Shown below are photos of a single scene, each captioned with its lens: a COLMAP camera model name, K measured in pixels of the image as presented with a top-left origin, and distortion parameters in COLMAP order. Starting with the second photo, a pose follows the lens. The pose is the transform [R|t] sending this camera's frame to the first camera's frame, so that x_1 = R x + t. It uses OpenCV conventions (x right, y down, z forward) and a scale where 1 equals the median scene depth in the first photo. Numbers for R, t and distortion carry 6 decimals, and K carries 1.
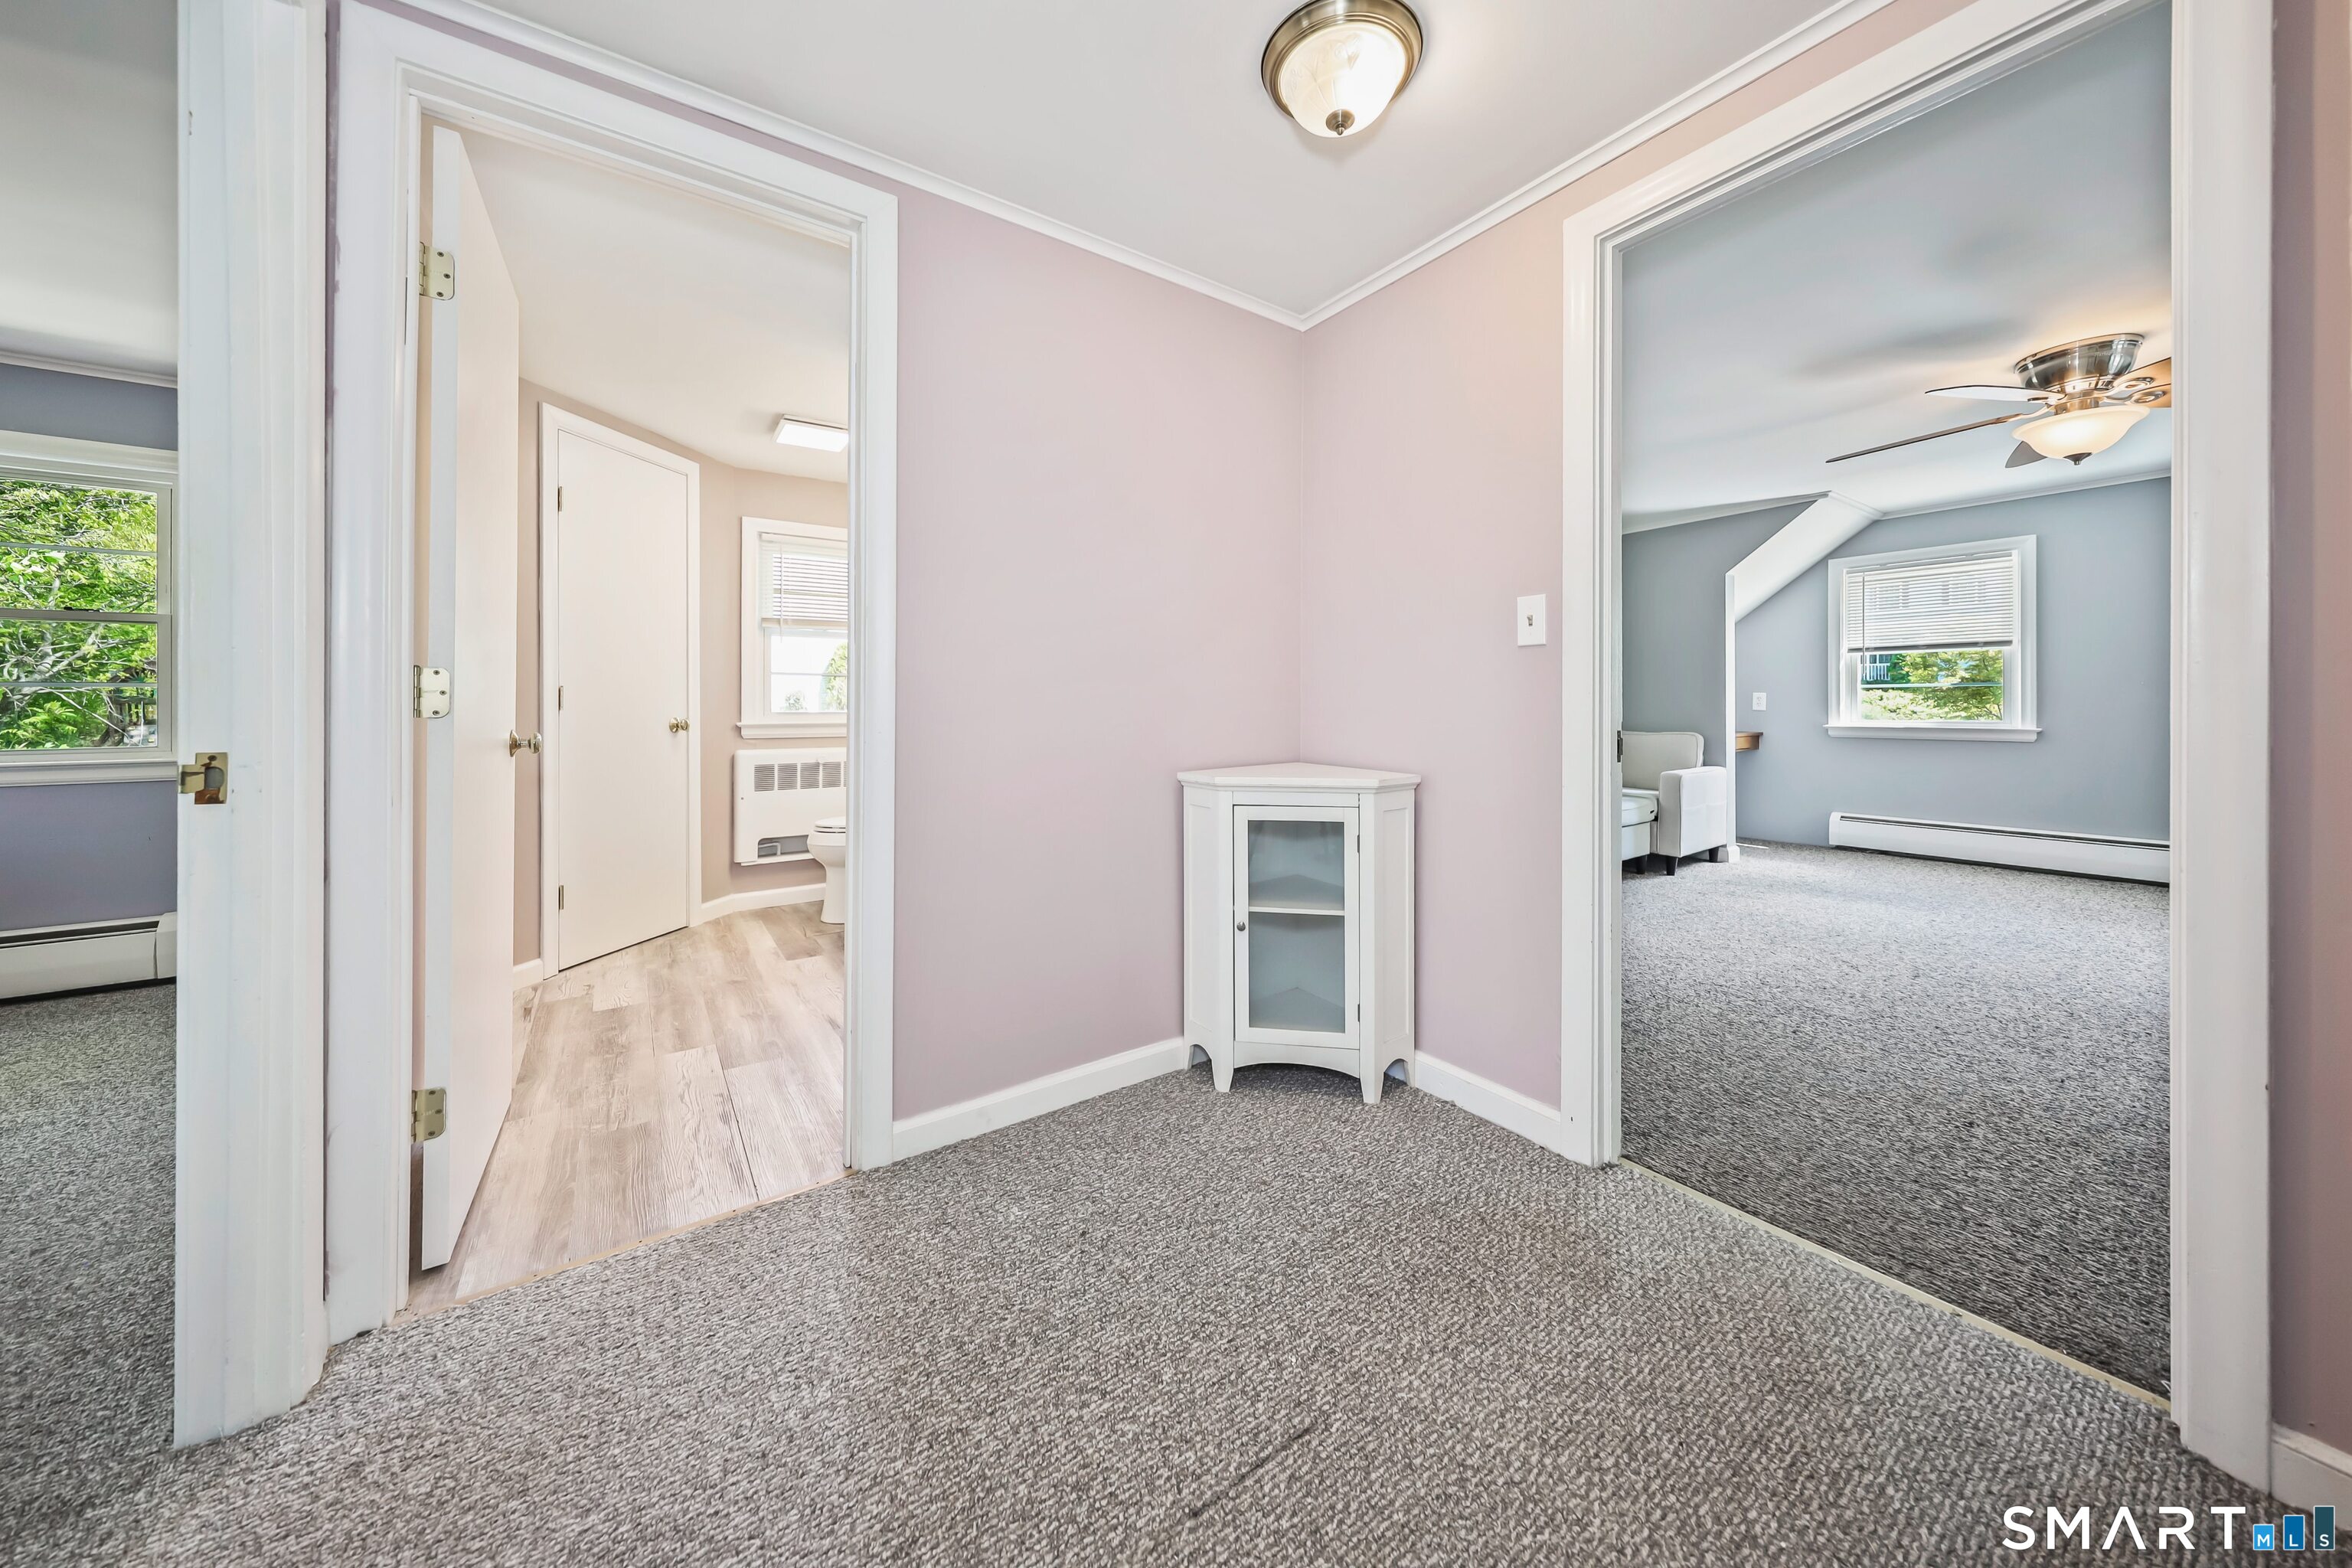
lens RADIAL K [[773.5, 0, 1172.4], [0, 773.5, 710.5], [0, 0, 1]] dist [0.000763, 0.000049]
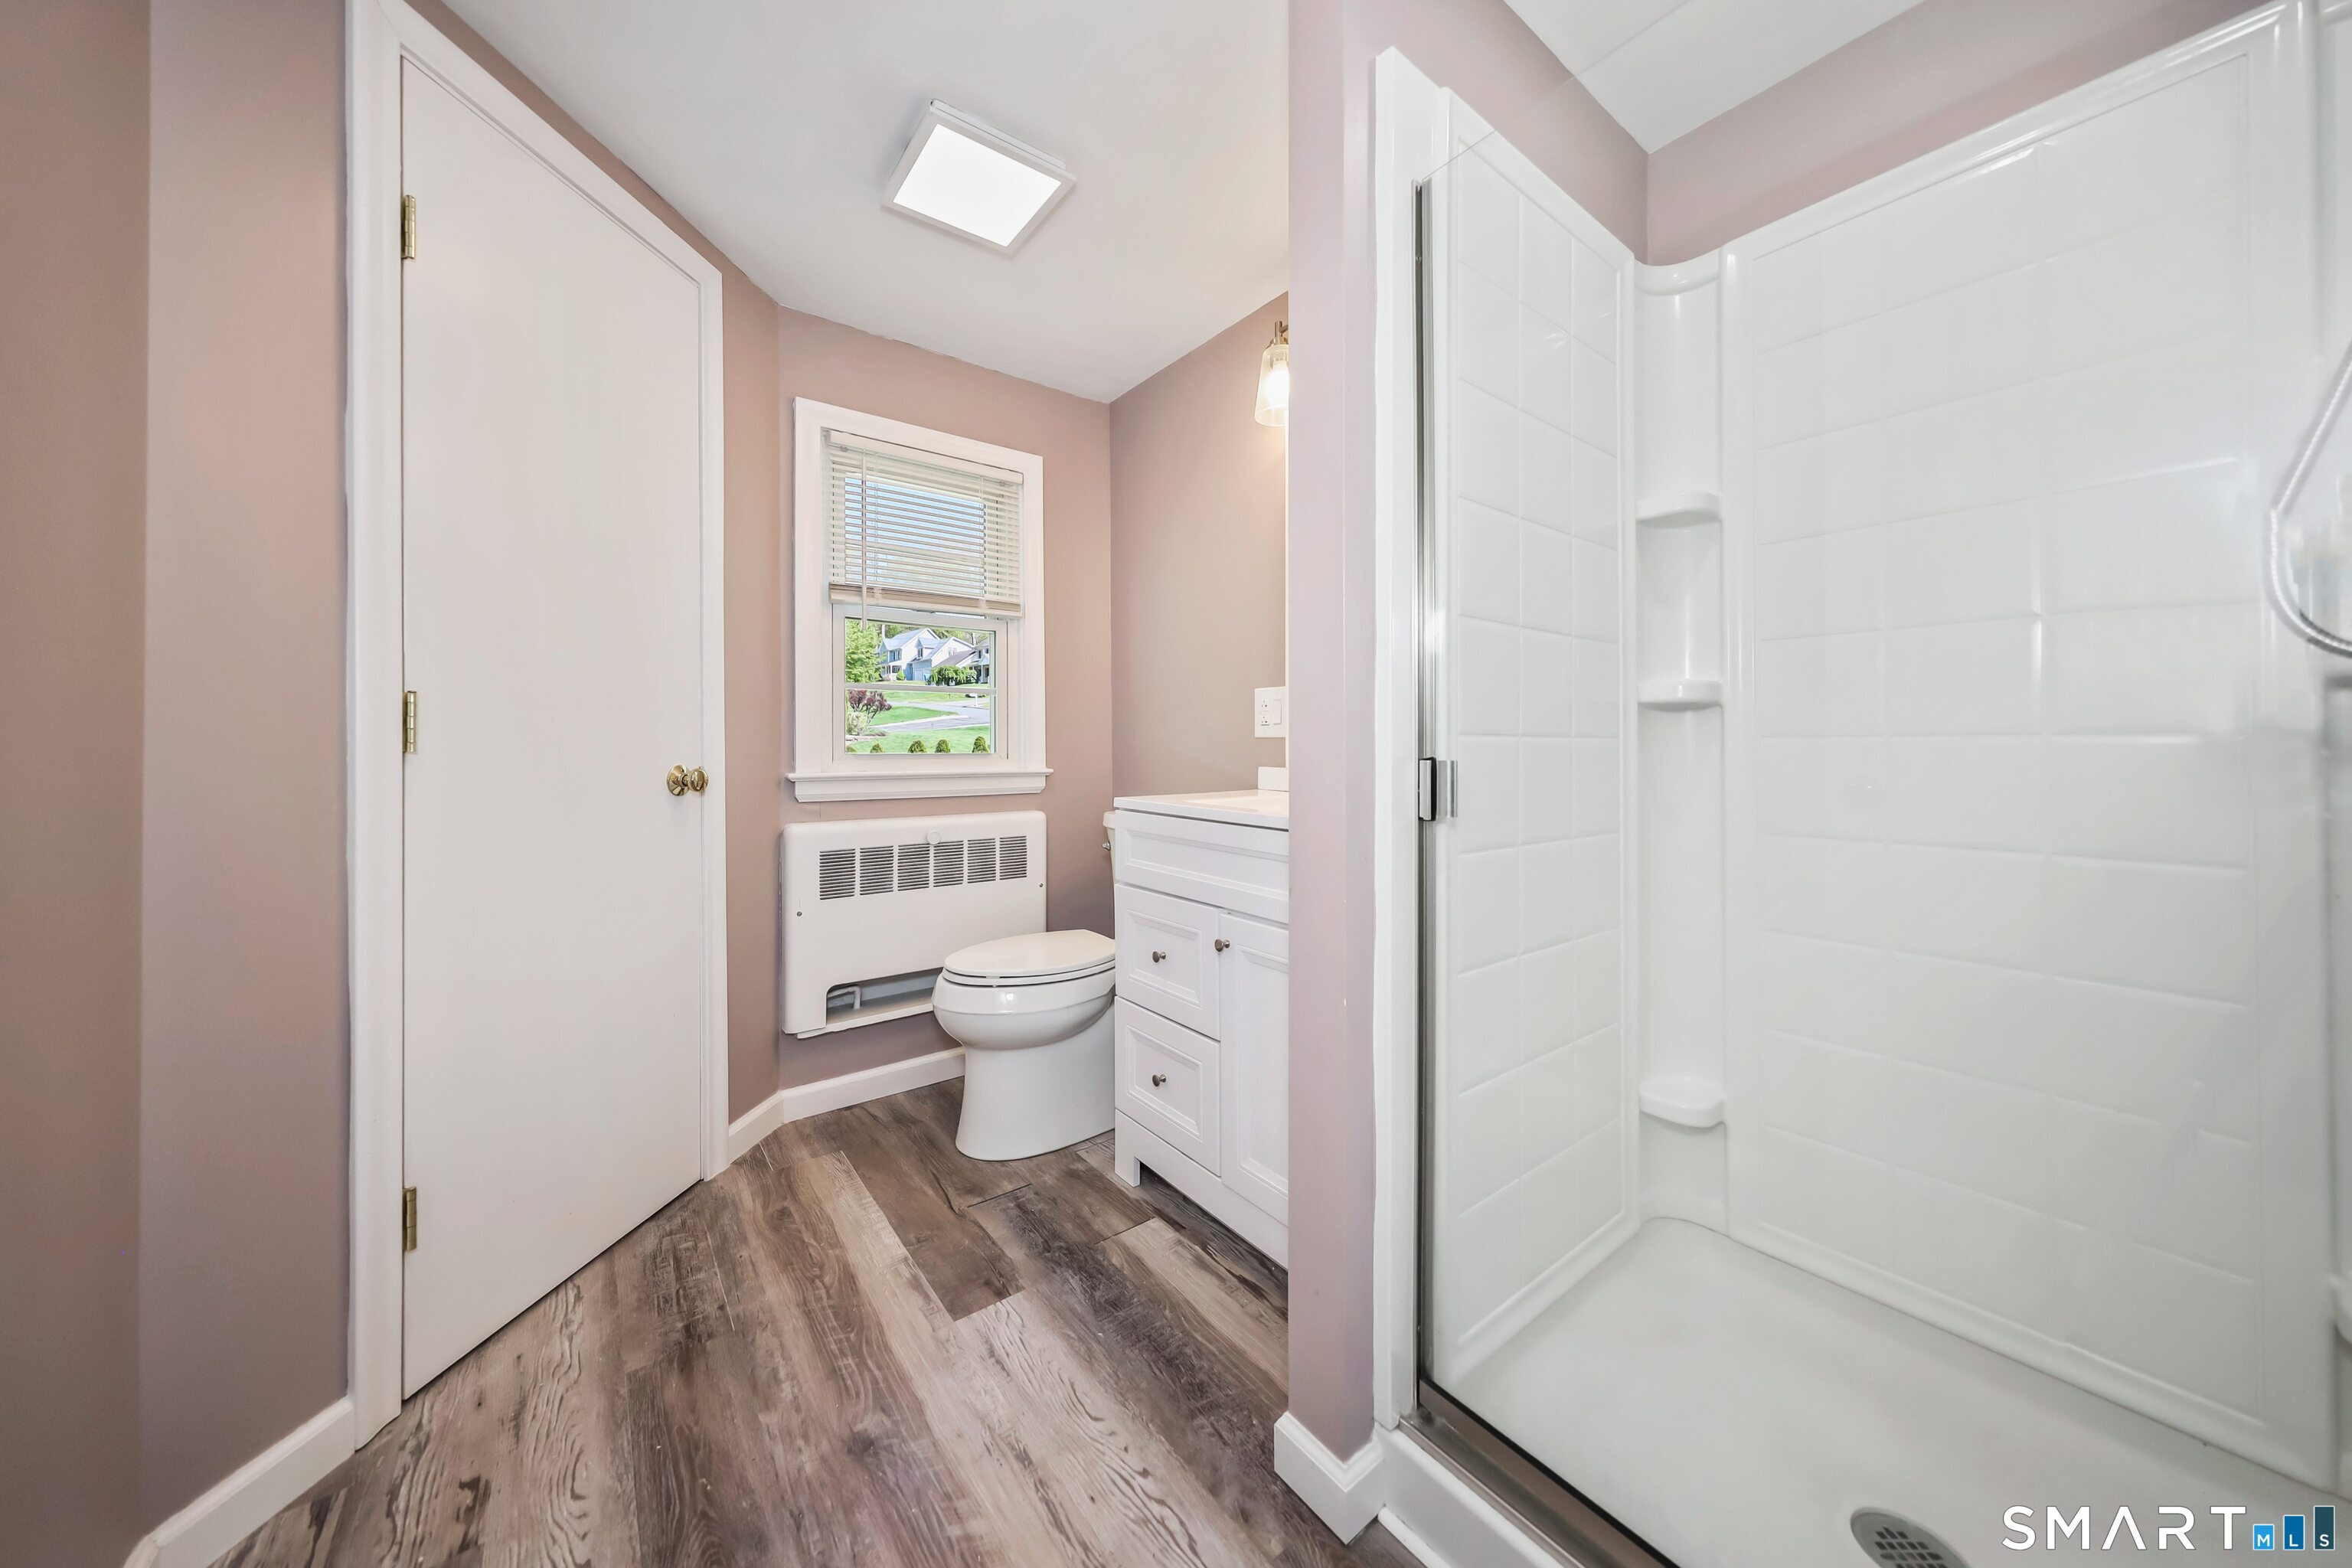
lens RADIAL K [[779.7, 0, 1174.3], [0, 779.7, 748.9], [0, 0, 1]] dist [0.000332, -0.000011]
pose [[0.999185, -0.001872, 0.040309, -0.313100], [0.001933, 0.999997, -0.001481, -0.000022], [-0.040306, 0.001558, 0.999186, 0.442607]]
